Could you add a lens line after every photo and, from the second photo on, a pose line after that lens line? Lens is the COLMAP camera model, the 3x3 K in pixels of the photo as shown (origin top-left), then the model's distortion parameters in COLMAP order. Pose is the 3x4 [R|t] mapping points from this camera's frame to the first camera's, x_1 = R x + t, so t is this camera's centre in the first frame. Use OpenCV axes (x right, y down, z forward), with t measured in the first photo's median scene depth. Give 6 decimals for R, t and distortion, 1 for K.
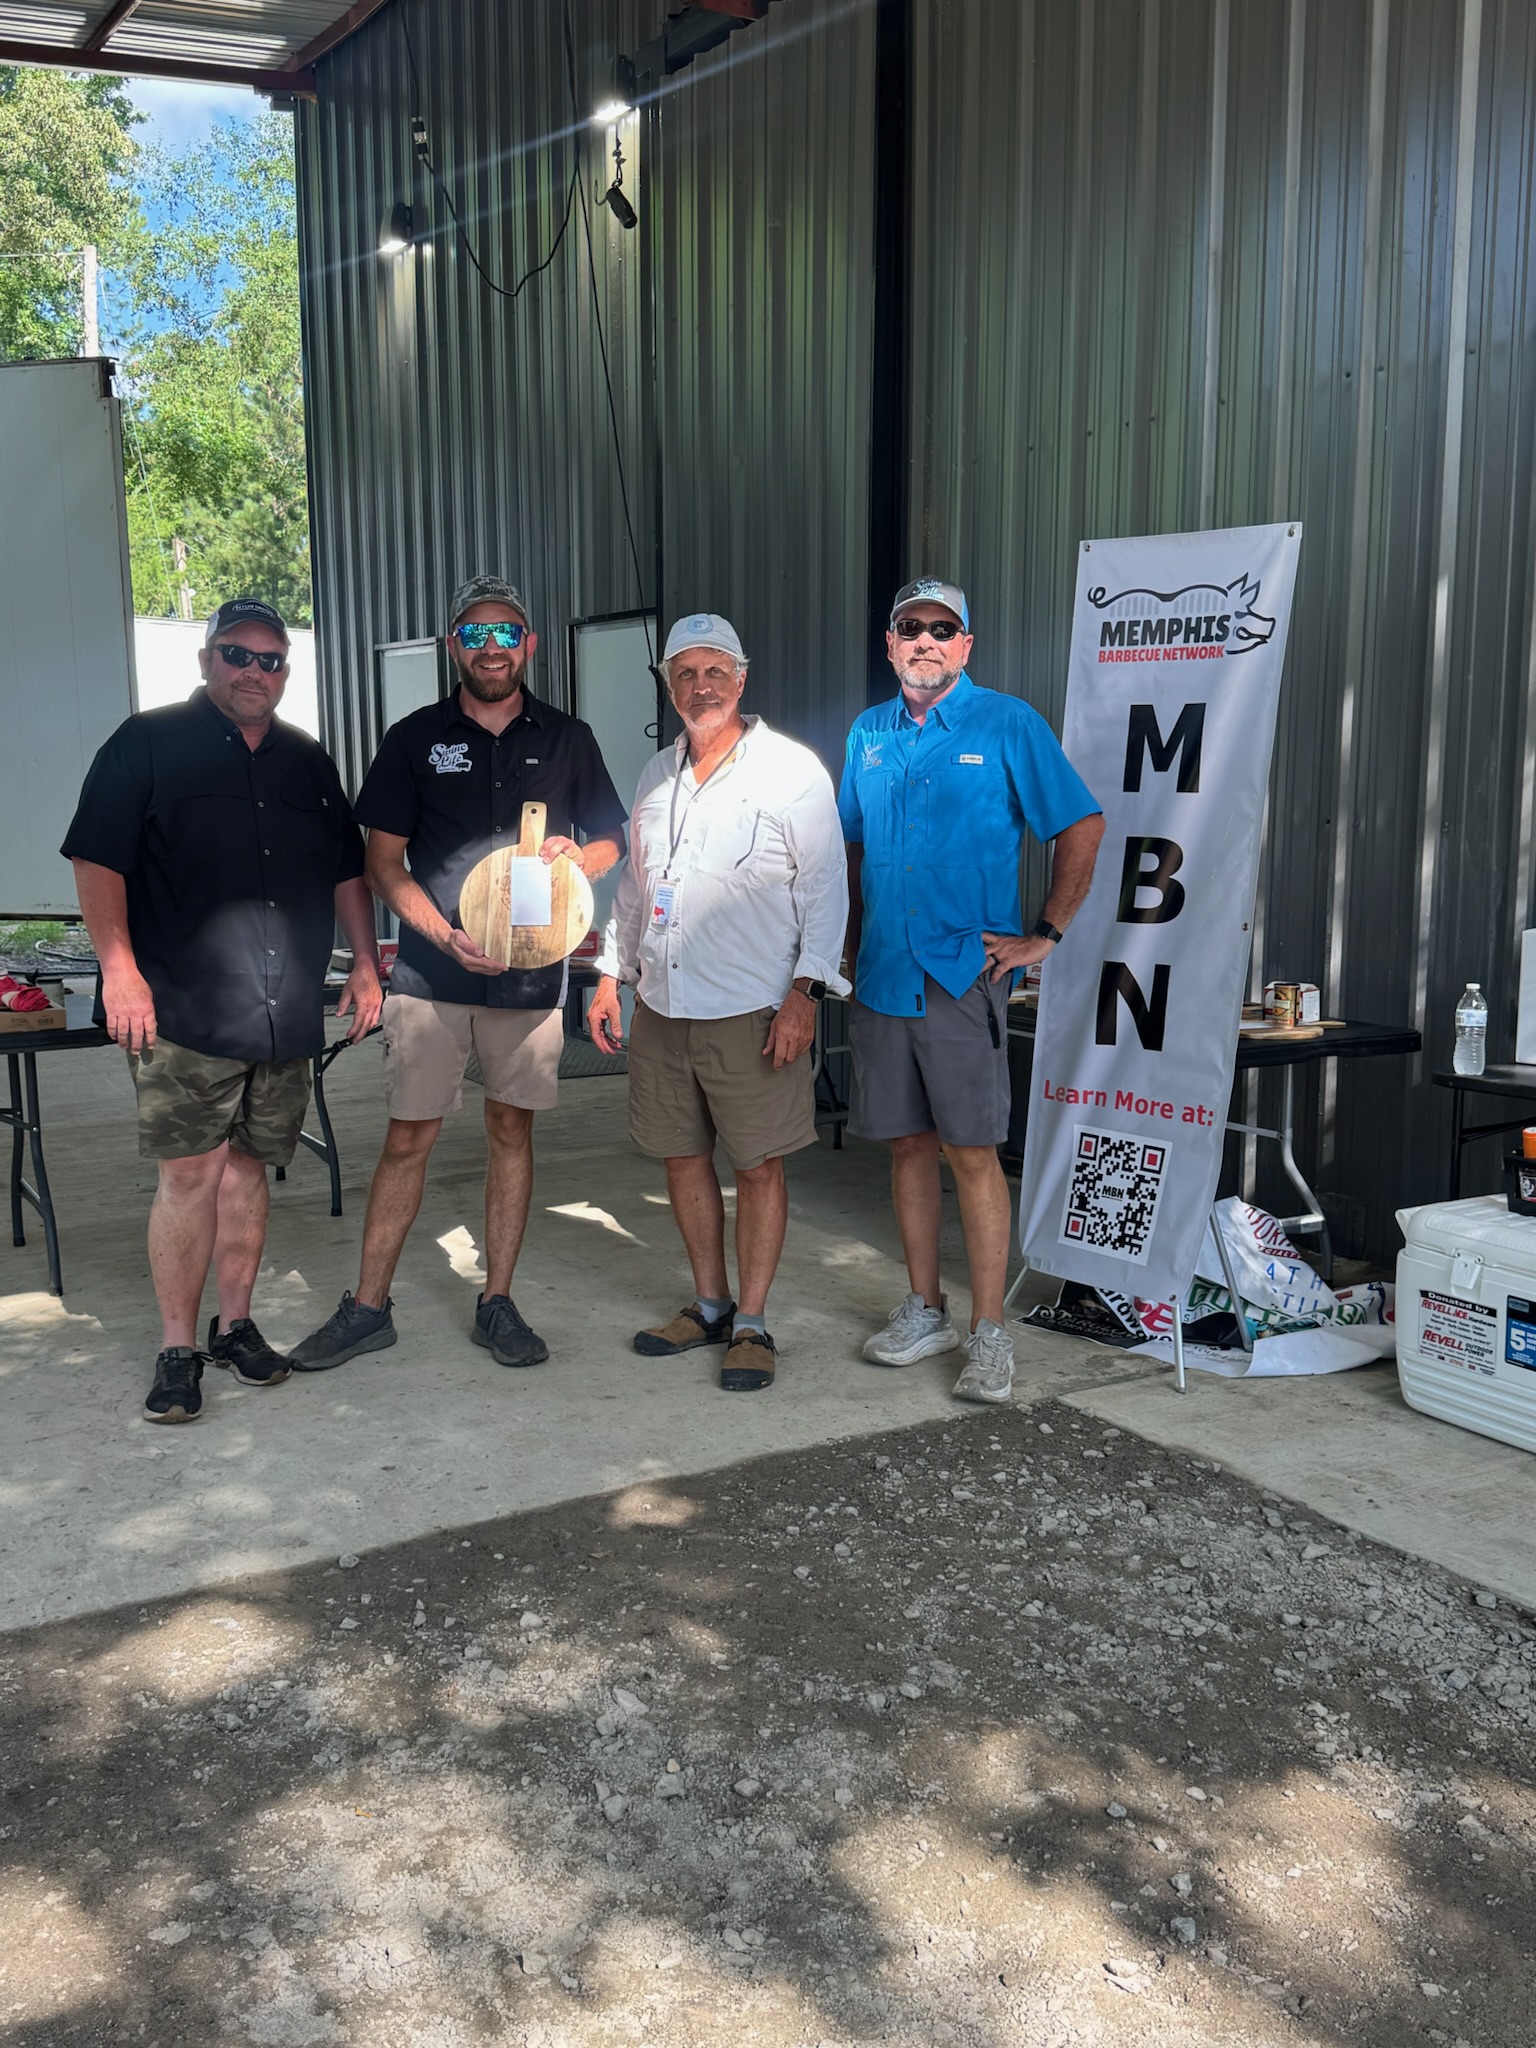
lens RADIAL K [[1903.3, 0, 763.6], [0, 1903.3, 1028.1], [0, 0, 1]] dist [0.151290, -0.335757]
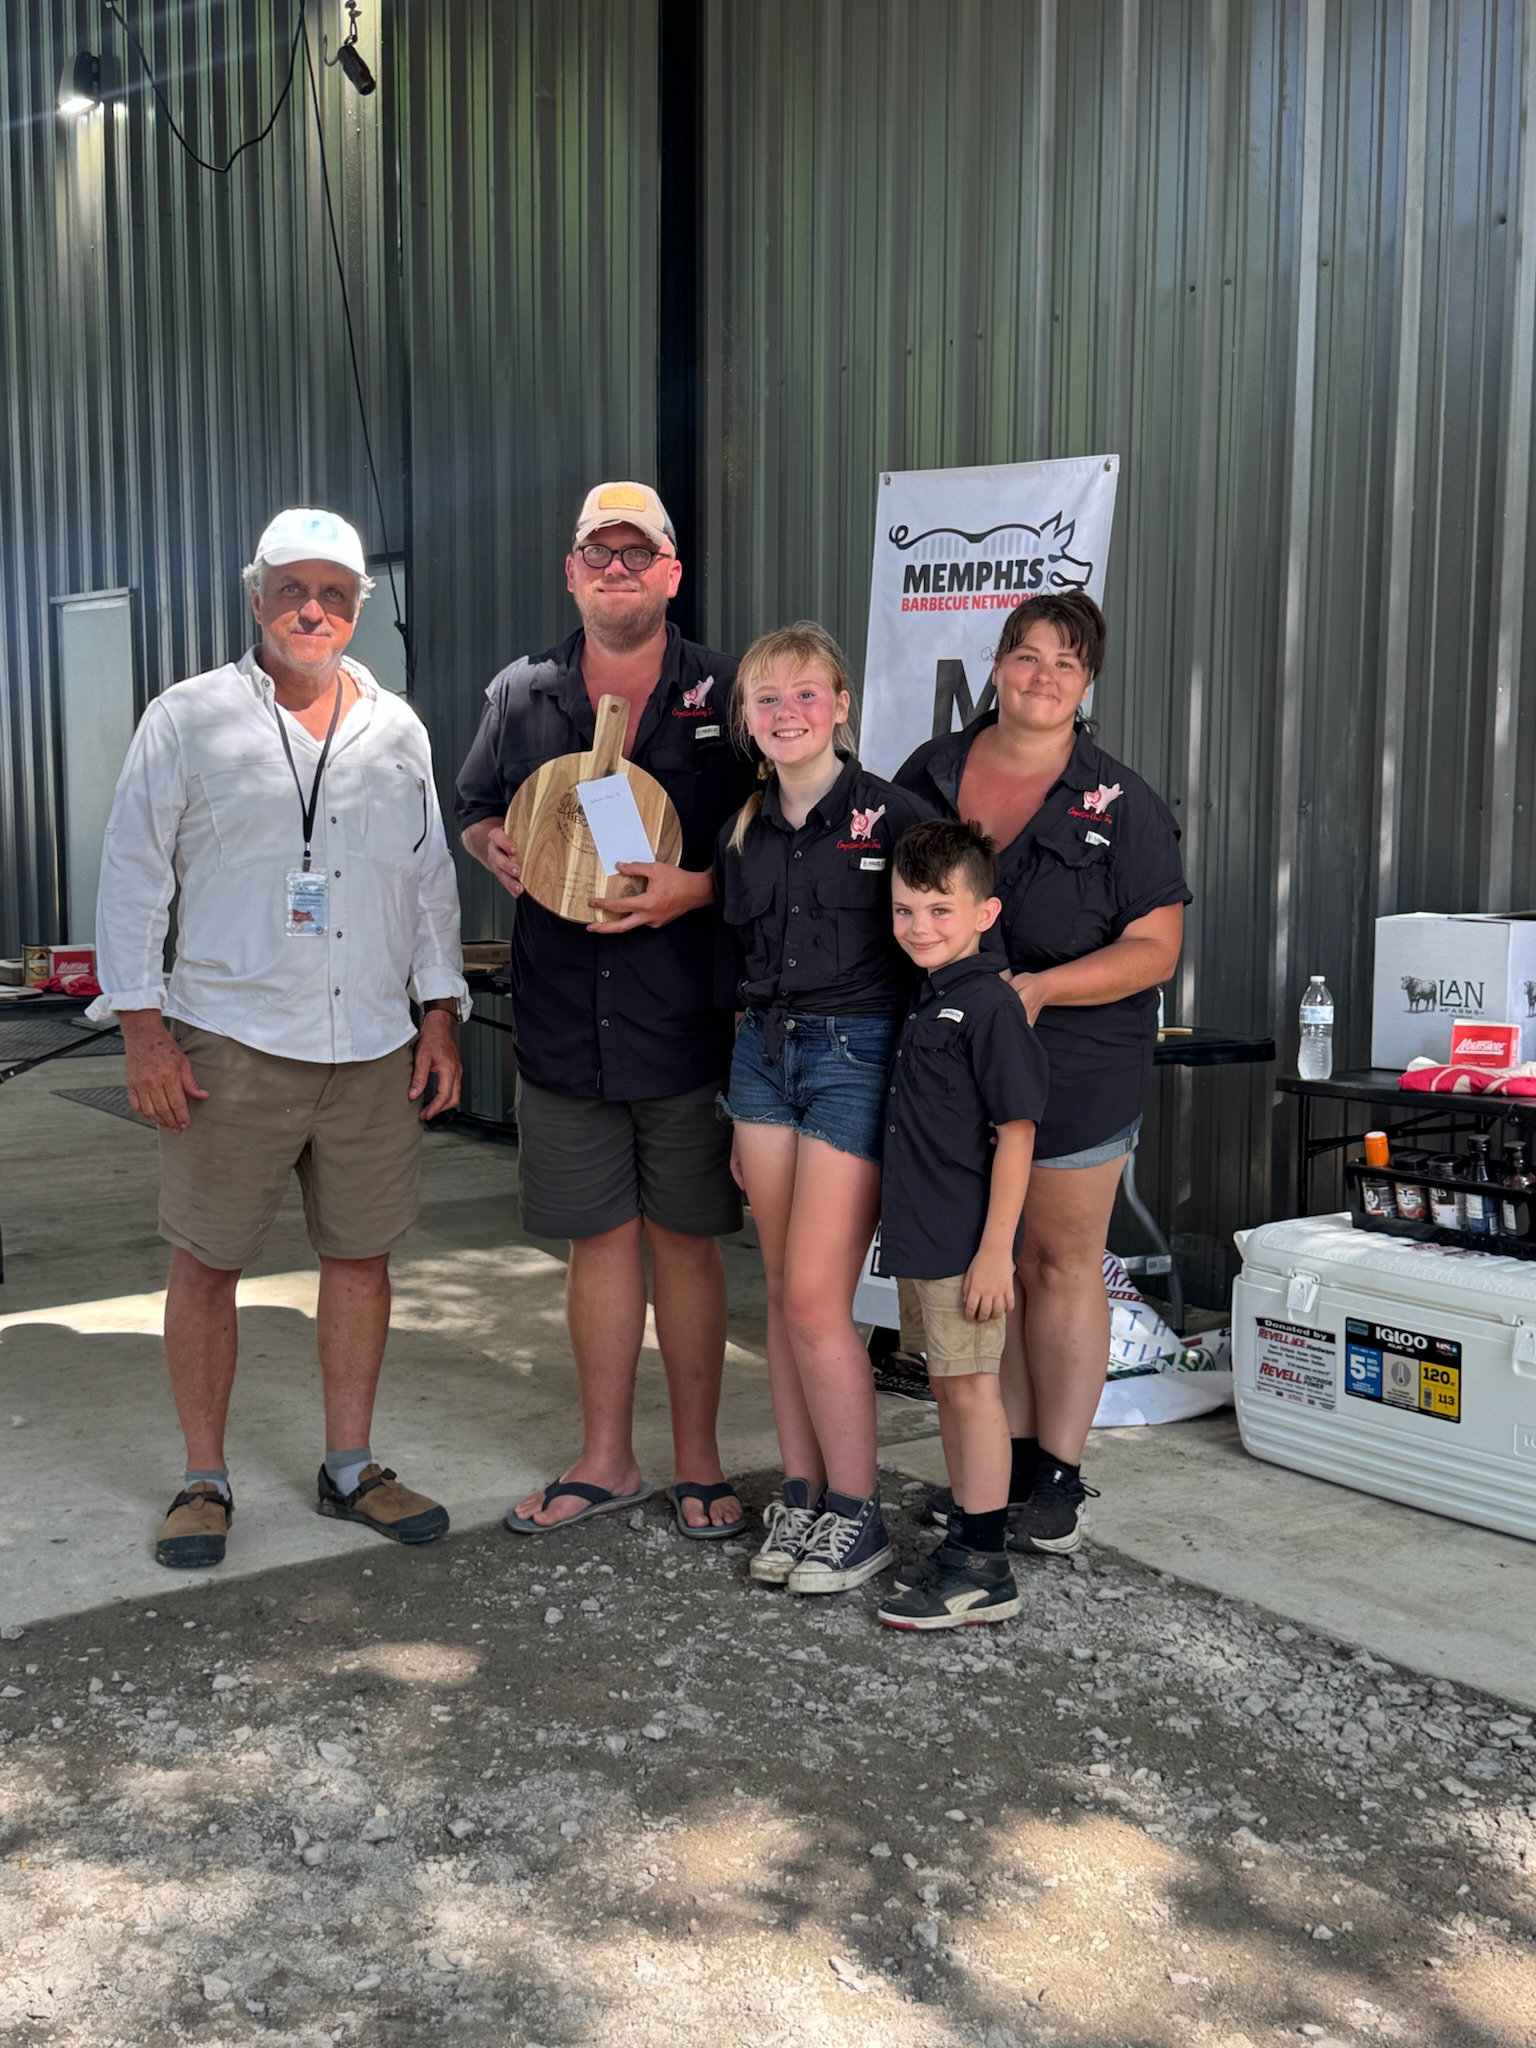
lens RADIAL K [[2454.6, 0, 762.1], [0, 2454.6, 1020.0], [0, 0, 1]] dist [0.188347, -0.451566]
pose [[0.996886, -0.003073, 0.078790, 0.026256], [0.005865, 0.999362, -0.035226, 0.039157], [-0.078632, 0.035578, 0.996269, -0.120481]]
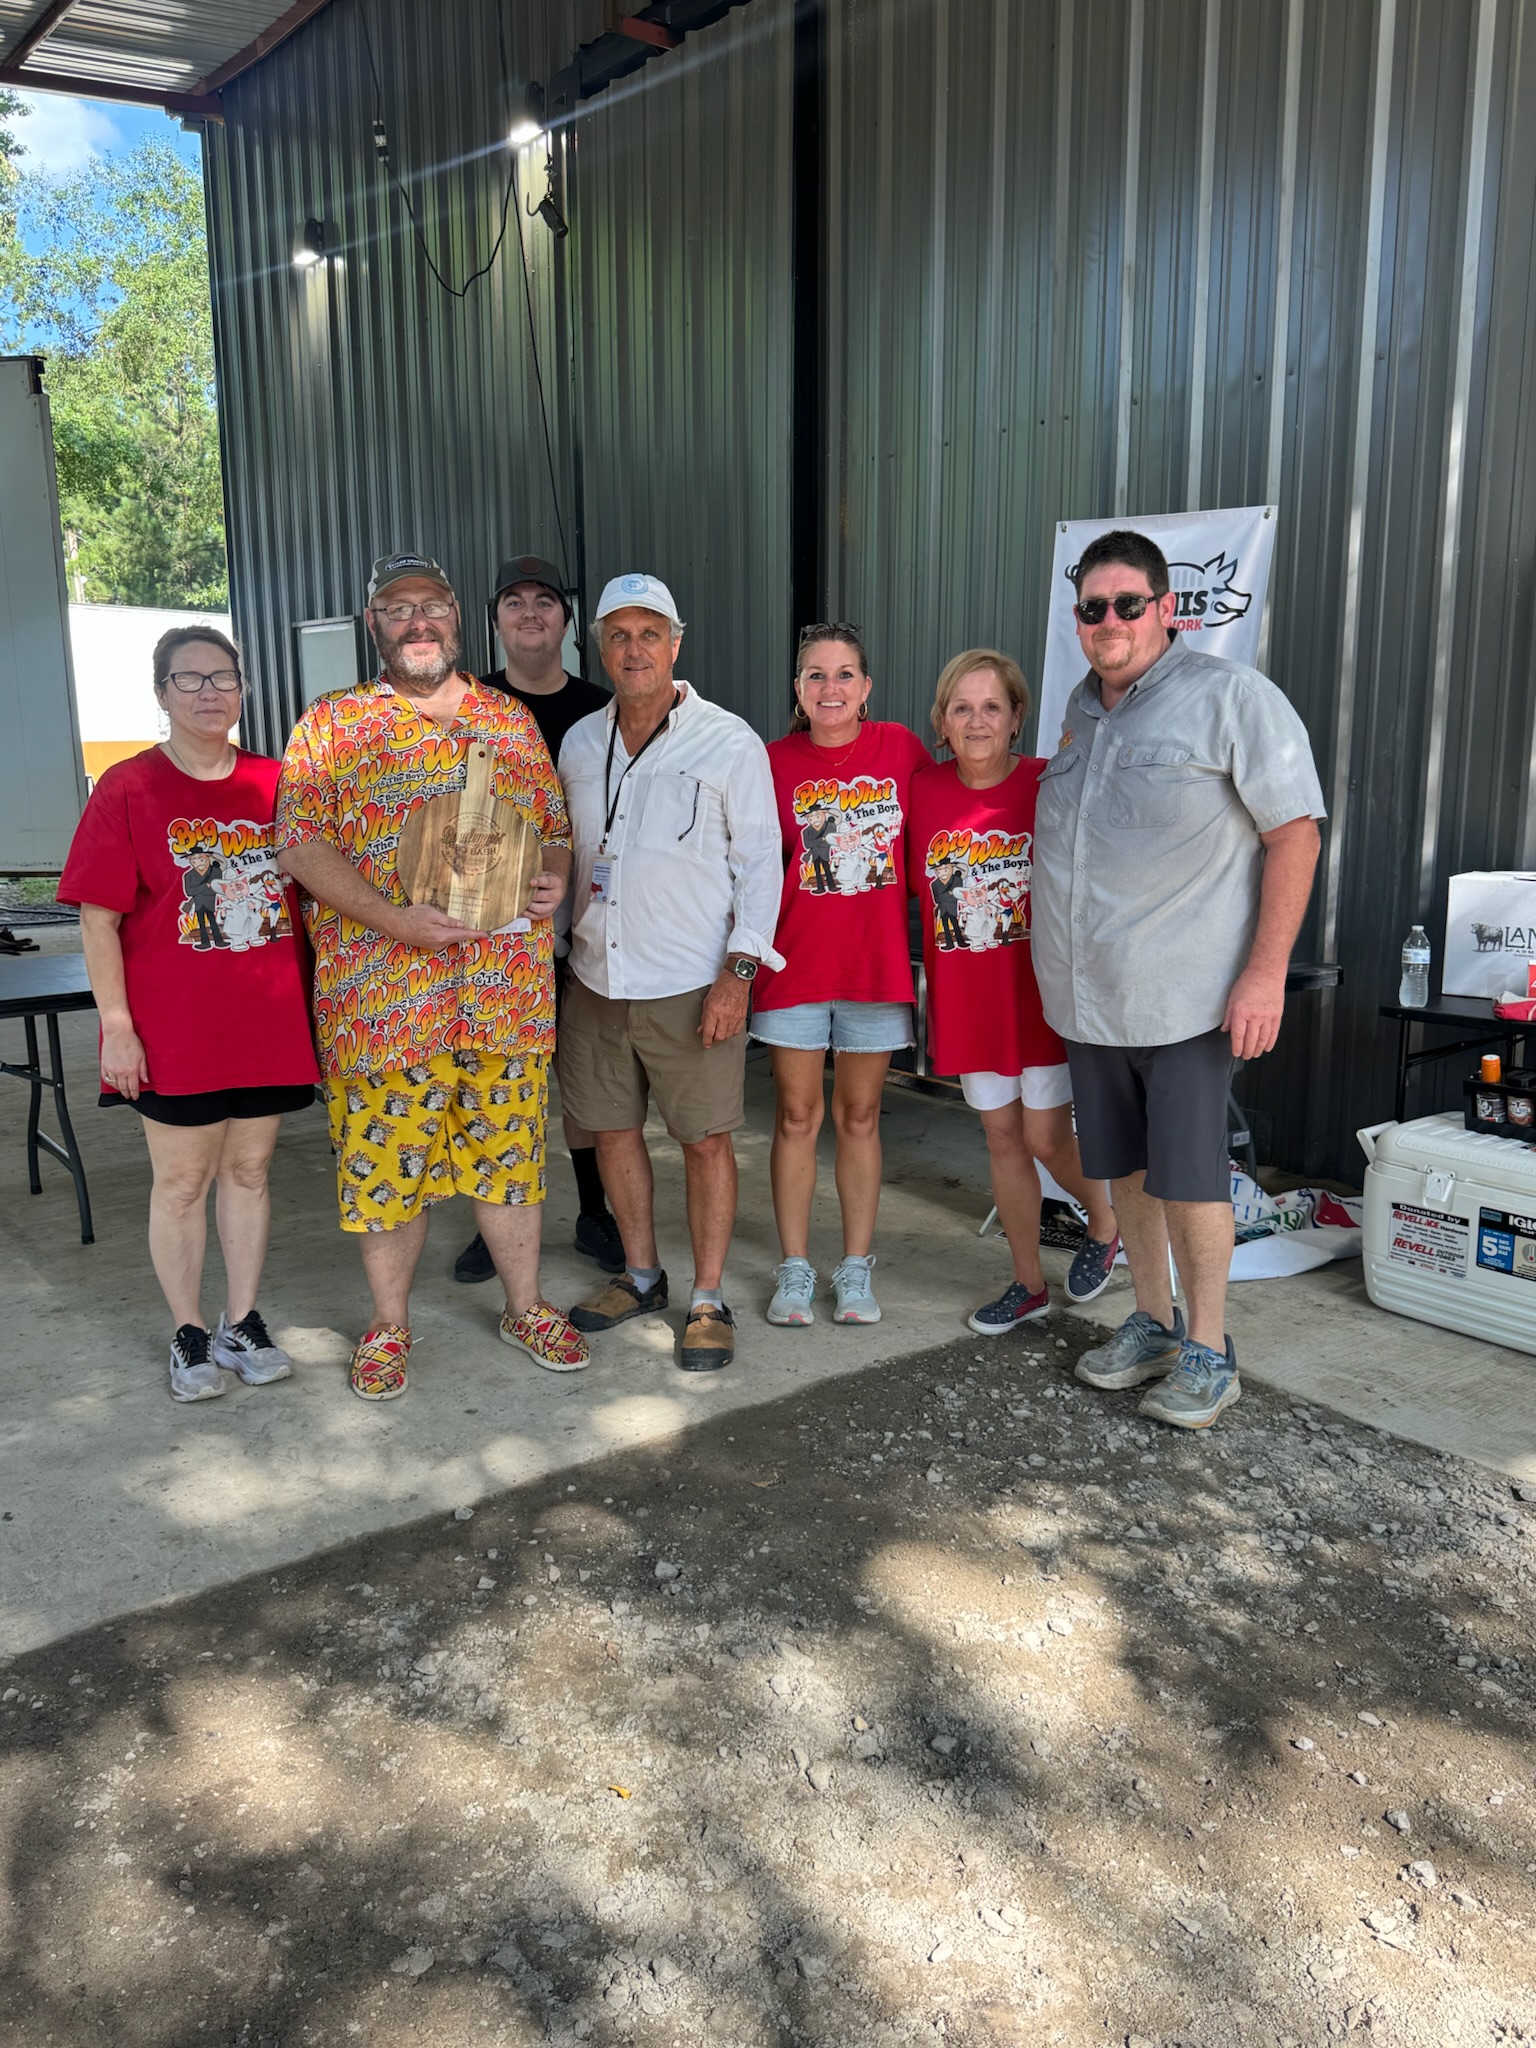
lens RADIAL K [[1600.7, 0, 765.3], [0, 1600.7, 1020.0], [0, 0, 1]] dist [0.083169, -0.166416]
pose [[0.993632, -0.023151, 0.110272, -0.123499], [0.018588, 0.998935, 0.042230, -0.016291], [-0.111132, -0.039912, 0.993004, 0.120582]]
